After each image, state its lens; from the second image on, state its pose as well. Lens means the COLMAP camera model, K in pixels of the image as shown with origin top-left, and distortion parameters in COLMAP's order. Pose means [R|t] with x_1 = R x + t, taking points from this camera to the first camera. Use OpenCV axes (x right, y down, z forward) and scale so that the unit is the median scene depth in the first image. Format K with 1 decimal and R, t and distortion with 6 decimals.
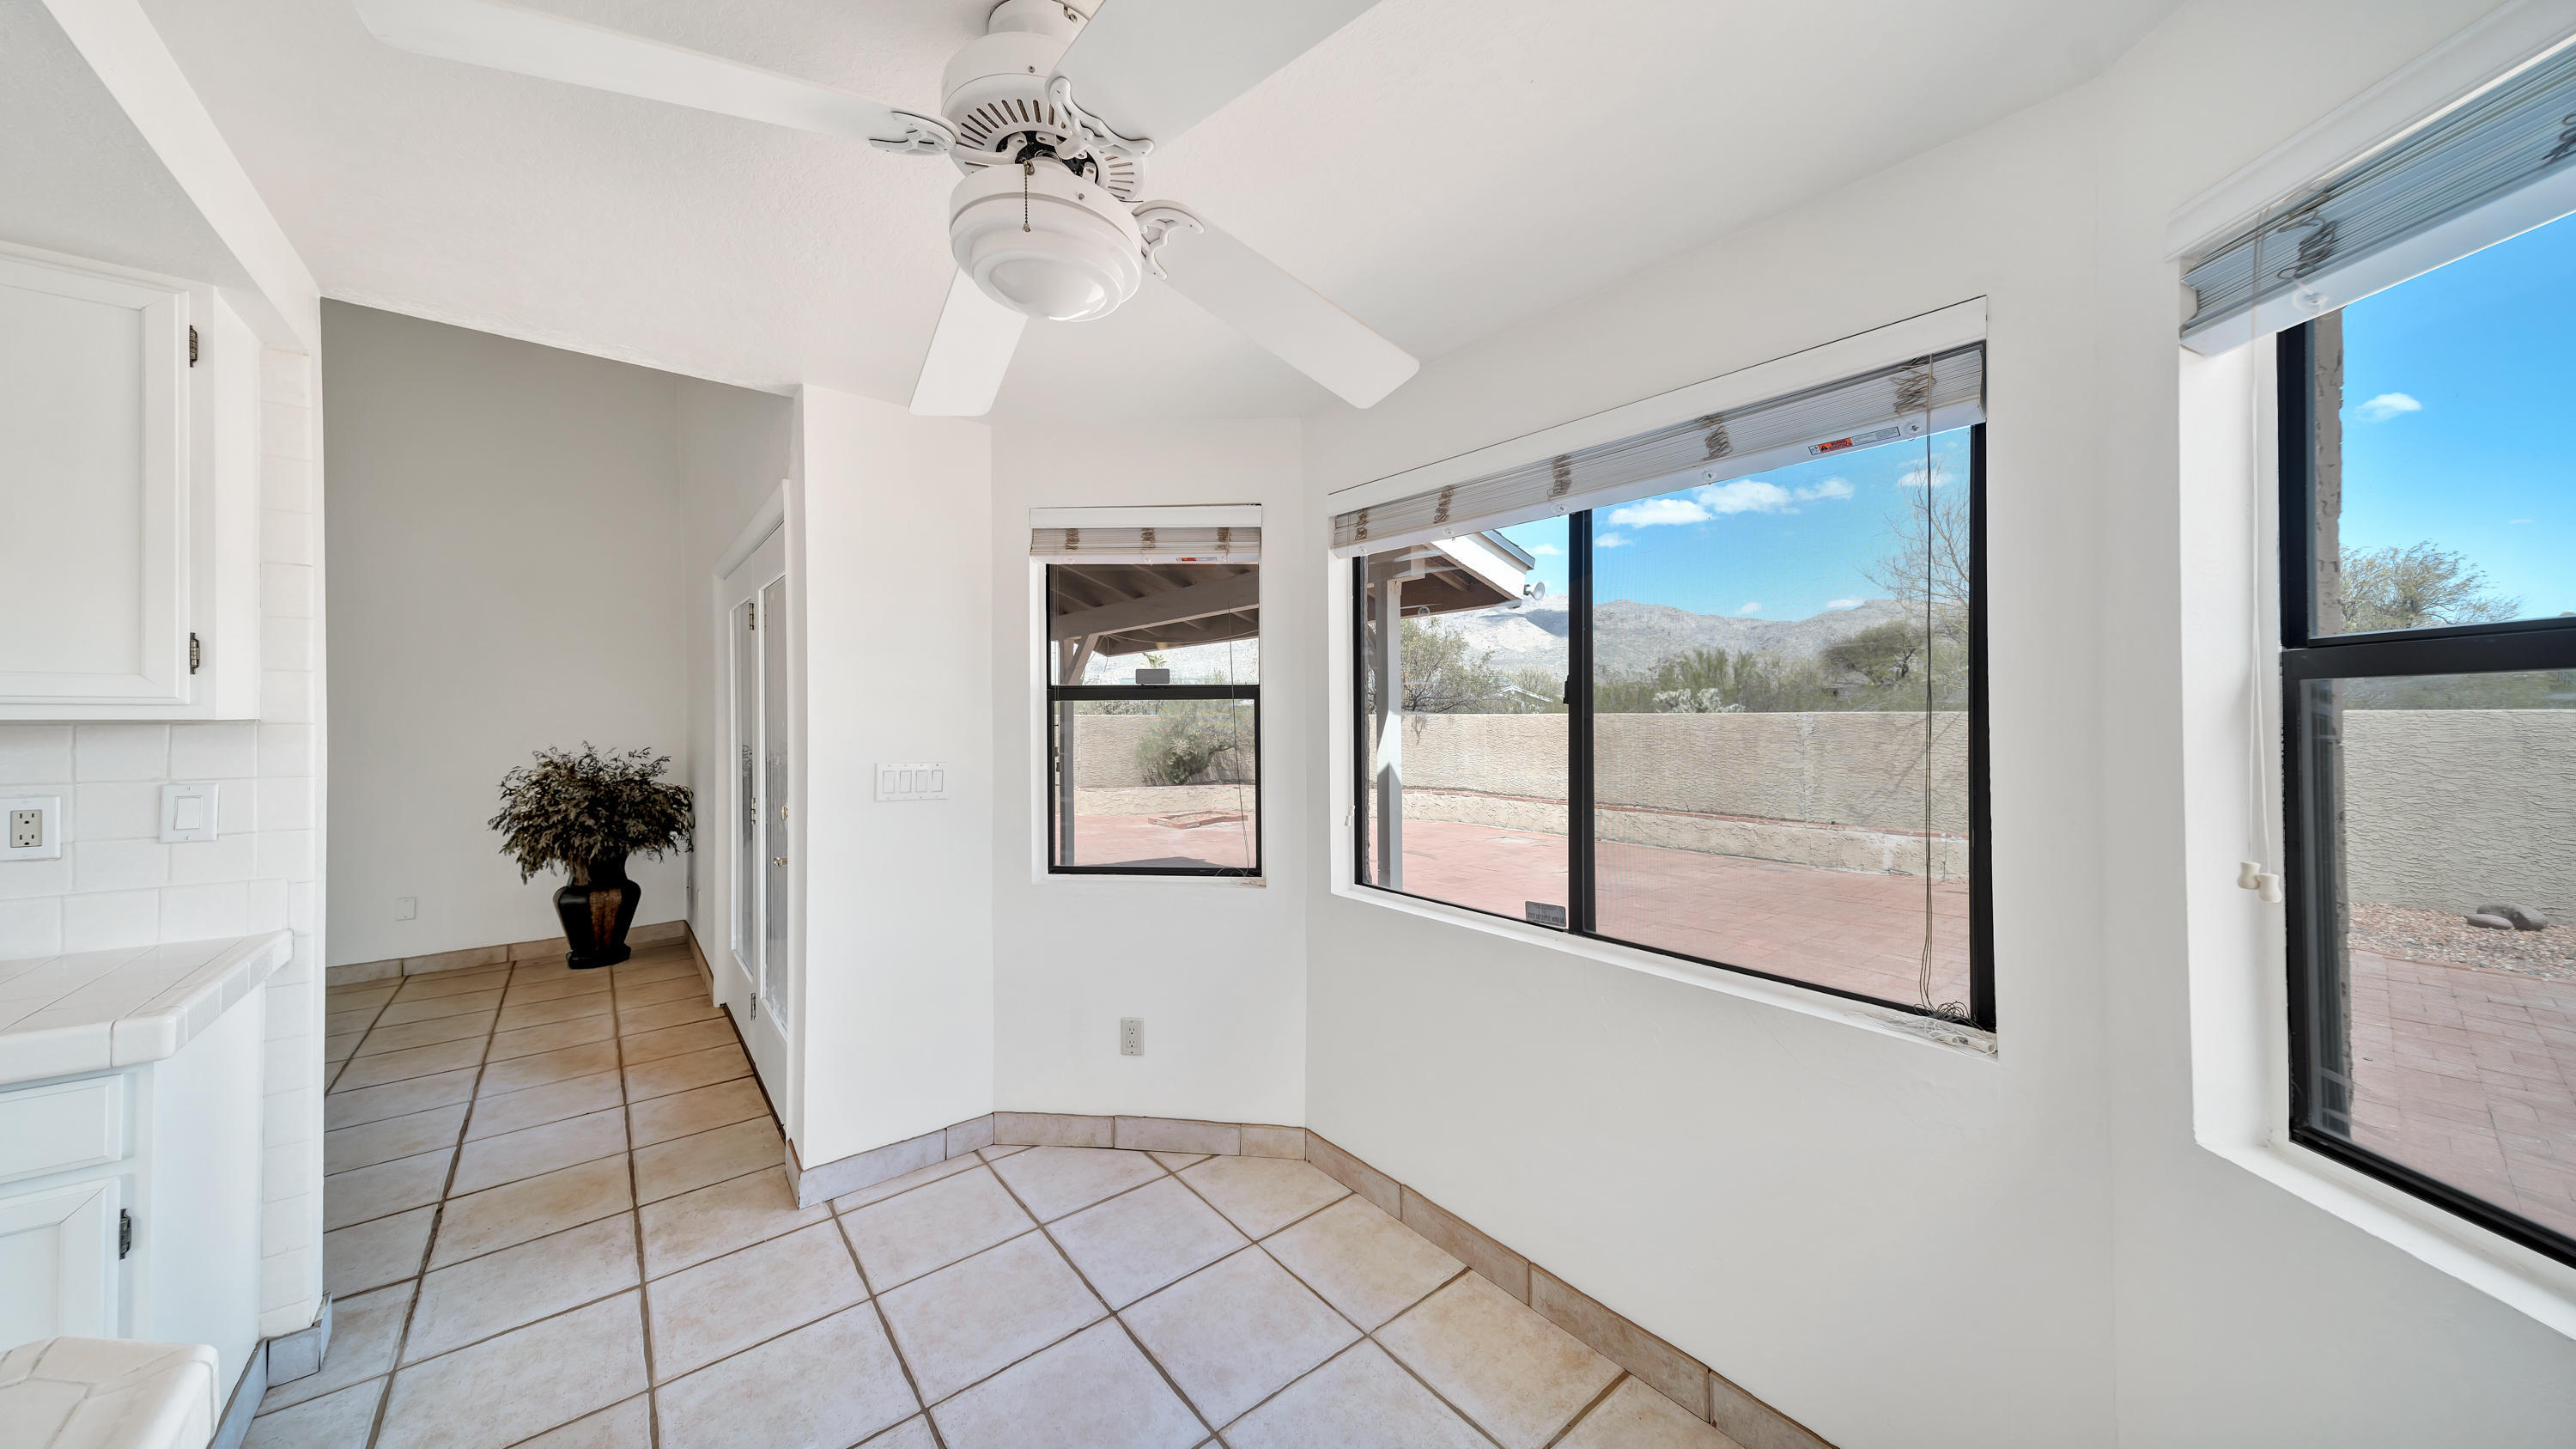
lens RADIAL K [[839.0, 0, 1261.3], [0, 839.0, 715.0], [0, 0, 1]] dist [0.002906, -0.000225]
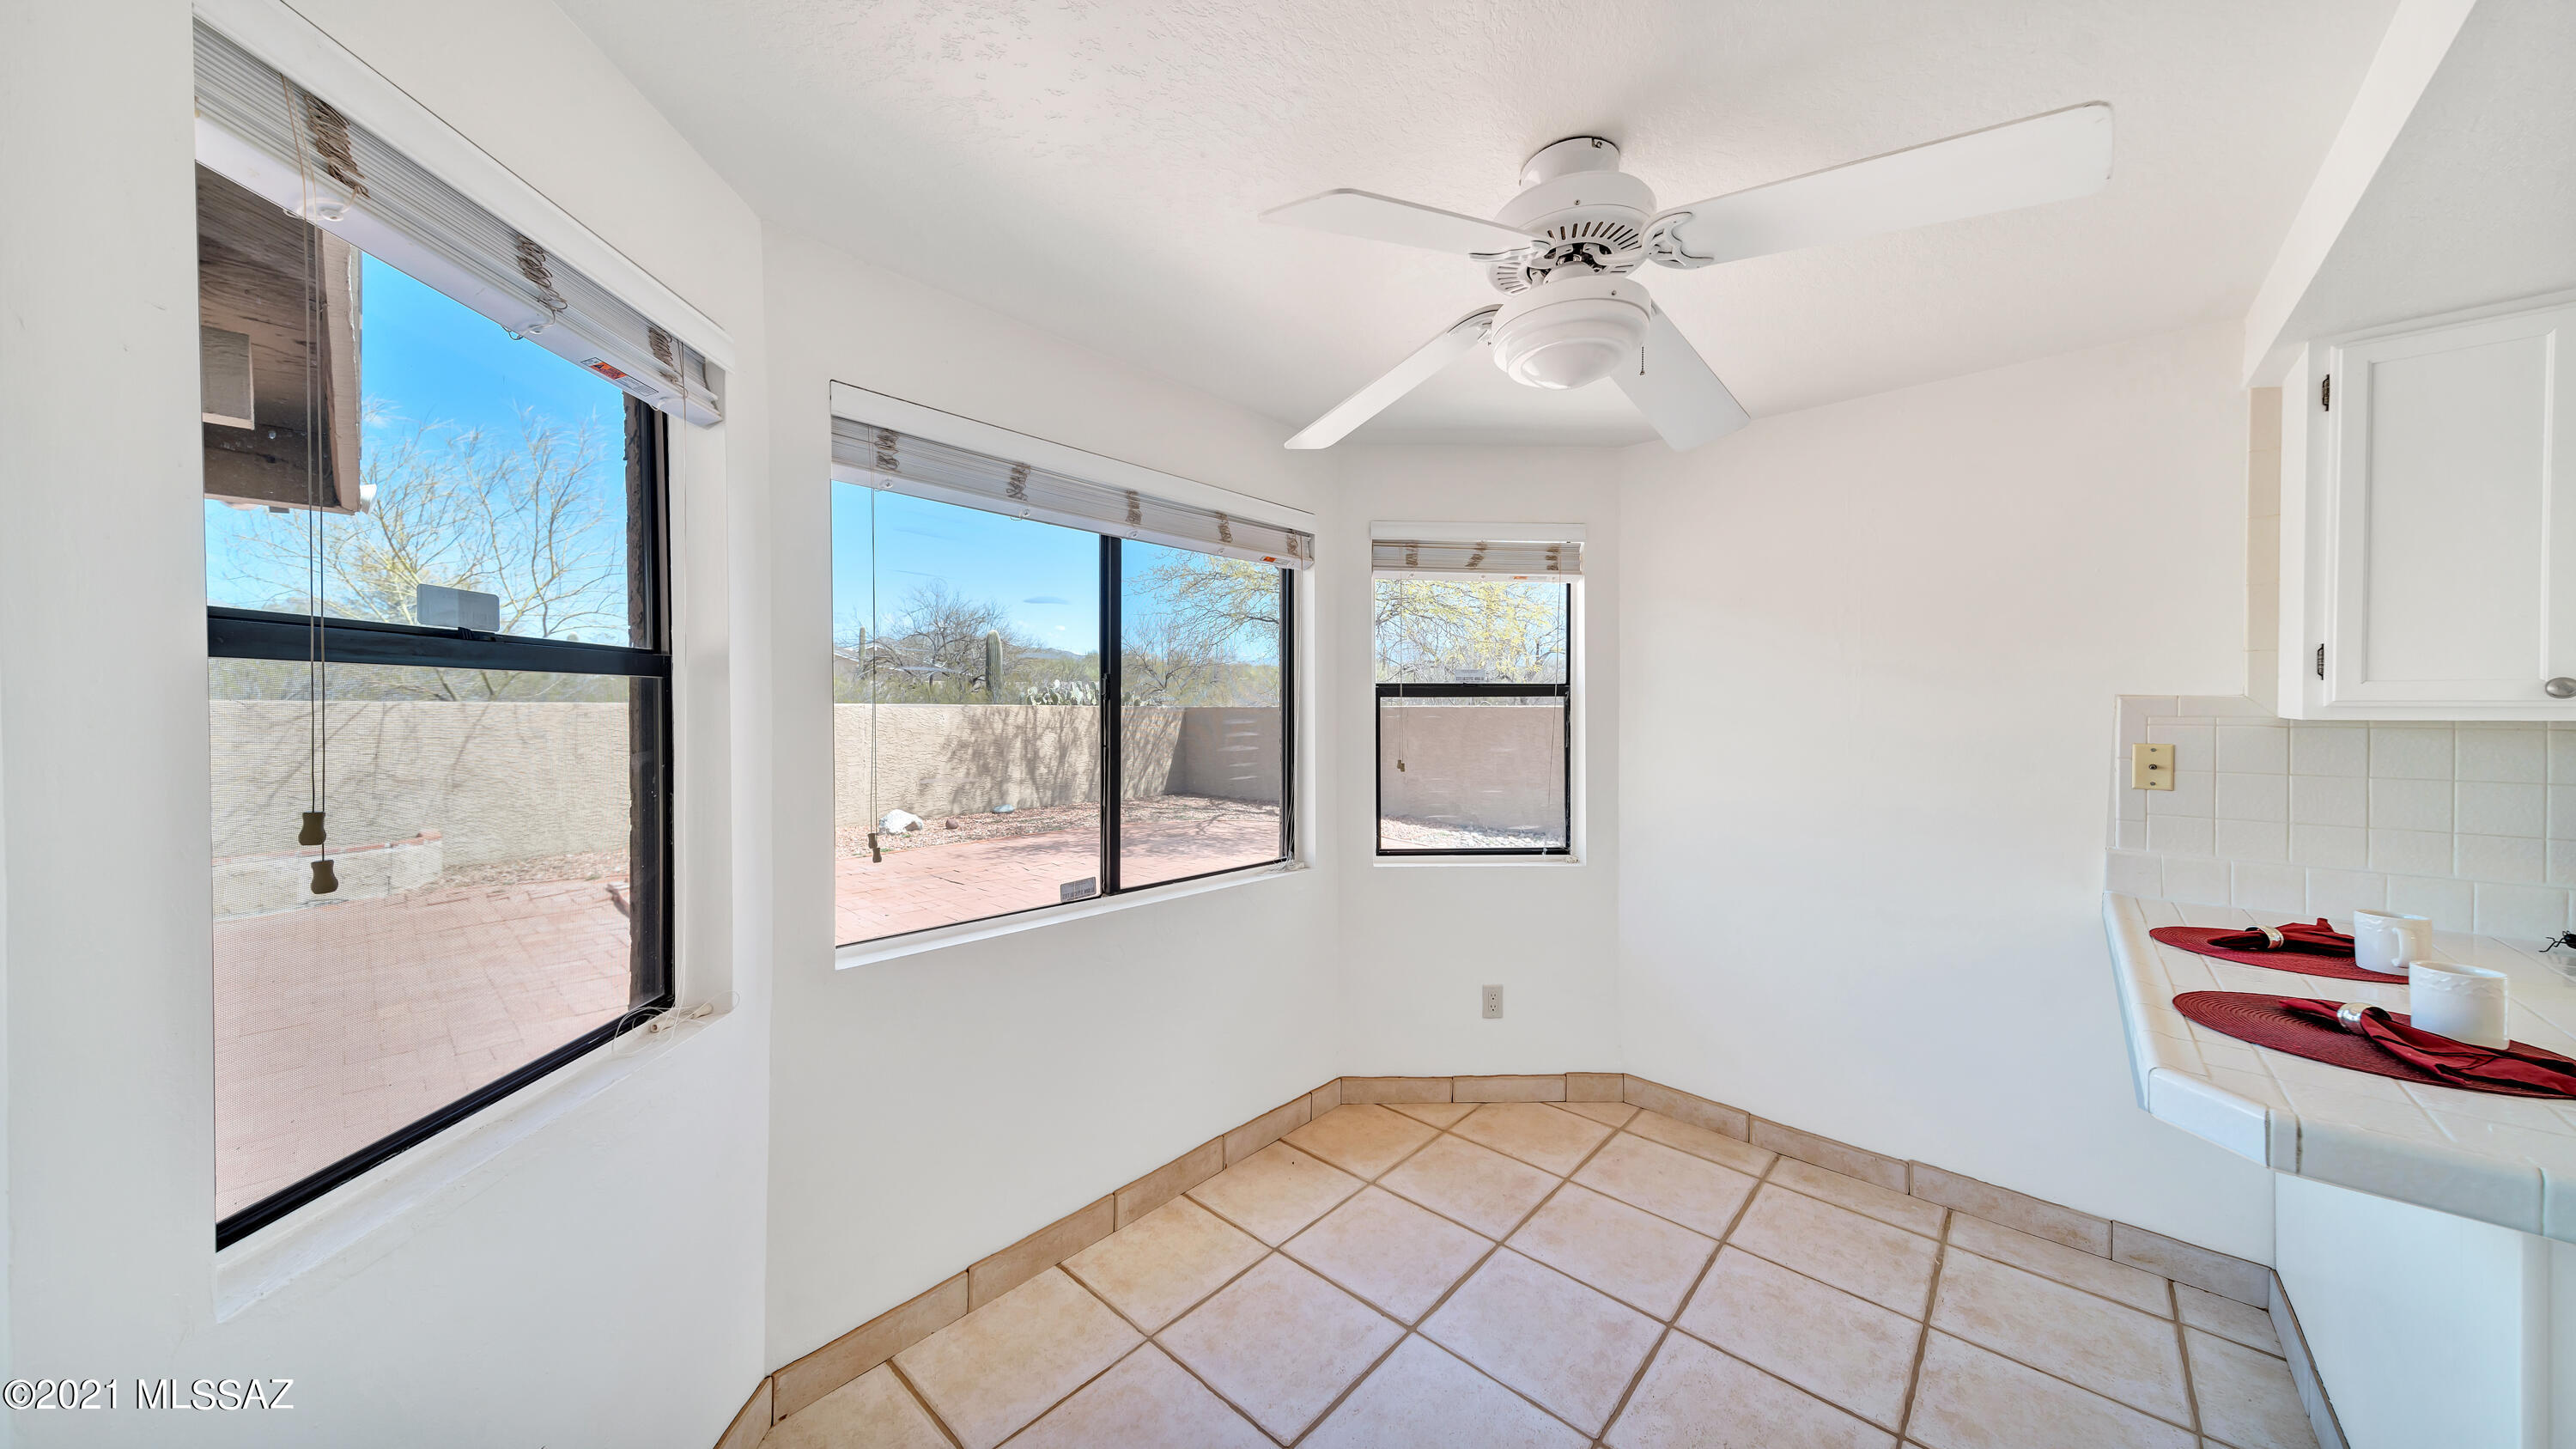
lens RADIAL K [[839.0, 0, 1288.8], [0, 839.0, 719.6], [0, 0, 1]] dist [0.002906, -0.000225]
pose [[-0.194328, -0.012449, 0.980858, -0.806349], [-0.002827, 0.999922, 0.012131, 0.000081], [-0.980933, -0.000416, -0.194348, 0.964042]]
